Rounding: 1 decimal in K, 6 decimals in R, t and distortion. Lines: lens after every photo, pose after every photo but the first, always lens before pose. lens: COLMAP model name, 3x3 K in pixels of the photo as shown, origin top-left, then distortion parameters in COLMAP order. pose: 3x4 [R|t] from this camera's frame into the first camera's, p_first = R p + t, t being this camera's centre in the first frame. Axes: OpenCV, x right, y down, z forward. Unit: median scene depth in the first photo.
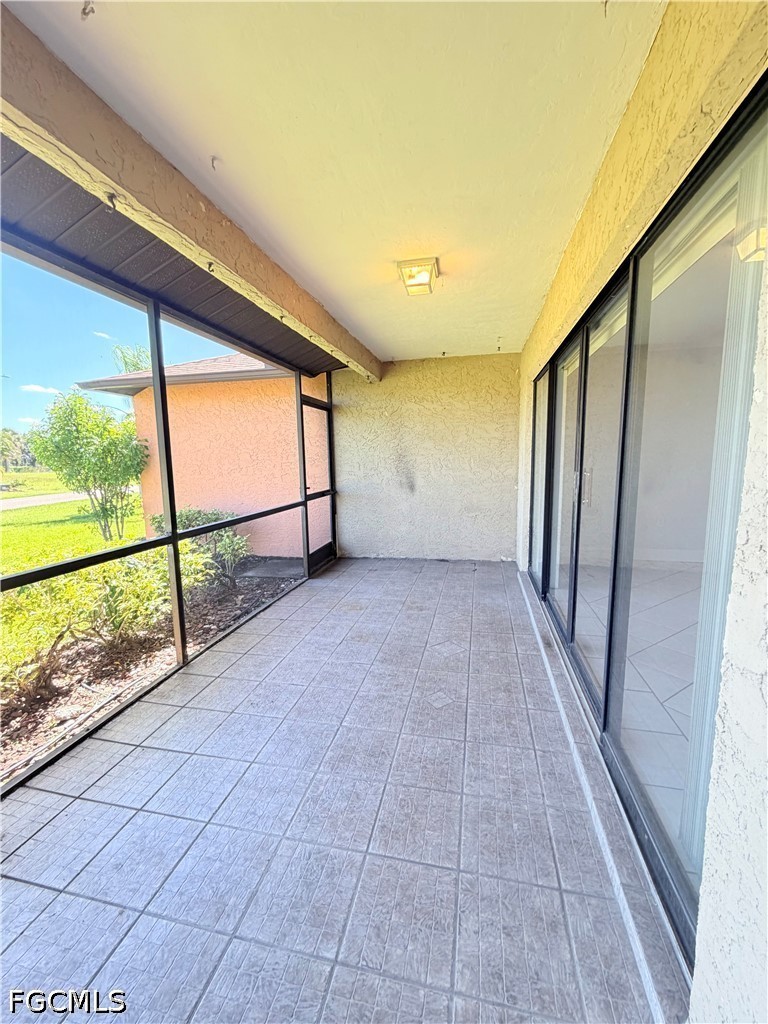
lens RADIAL K [[409.2, 0, 382.2], [0, 409.2, 509.9], [0, 0, 1]] dist [-0.002938, 0.000590]
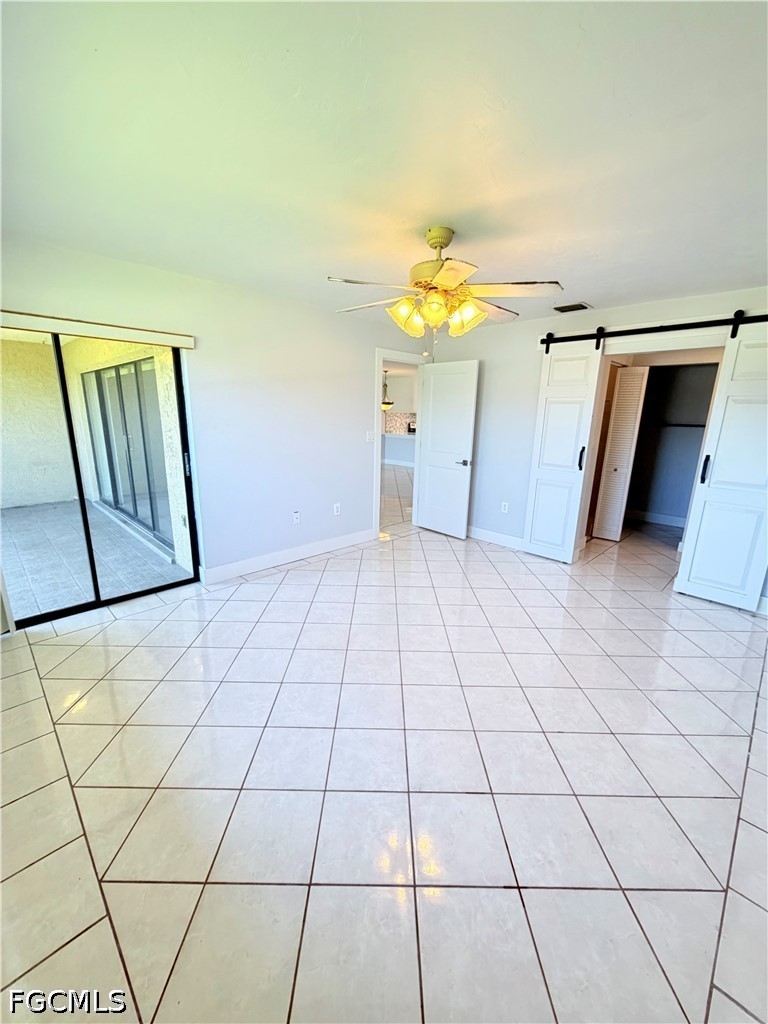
lens RADIAL K [[409.2, 0, 387.9], [0, 409.2, 514.3], [0, 0, 1]] dist [-0.002938, 0.000590]
pose [[0.518712, -0.178138, 0.836185, -0.620859], [0.082491, 0.983917, 0.158439, 0.081863], [-0.850960, -0.013207, 0.525064, -1.198831]]
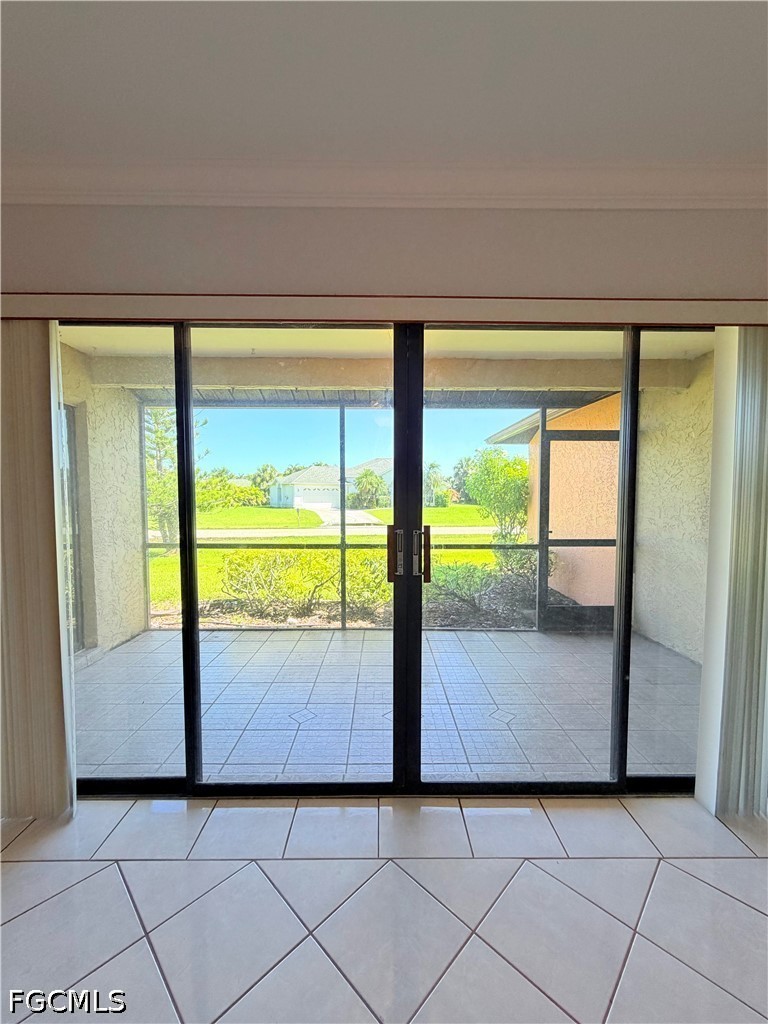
lens RADIAL K [[409.2, 0, 386.8], [0, 409.2, 521.3], [0, 0, 1]] dist [-0.002938, 0.000590]
pose [[0.241968, 0.078802, -0.967079, 1.028031], [-0.135762, 0.989641, 0.046672, -0.119121], [0.960739, 0.120000, 0.250160, 0.731605]]
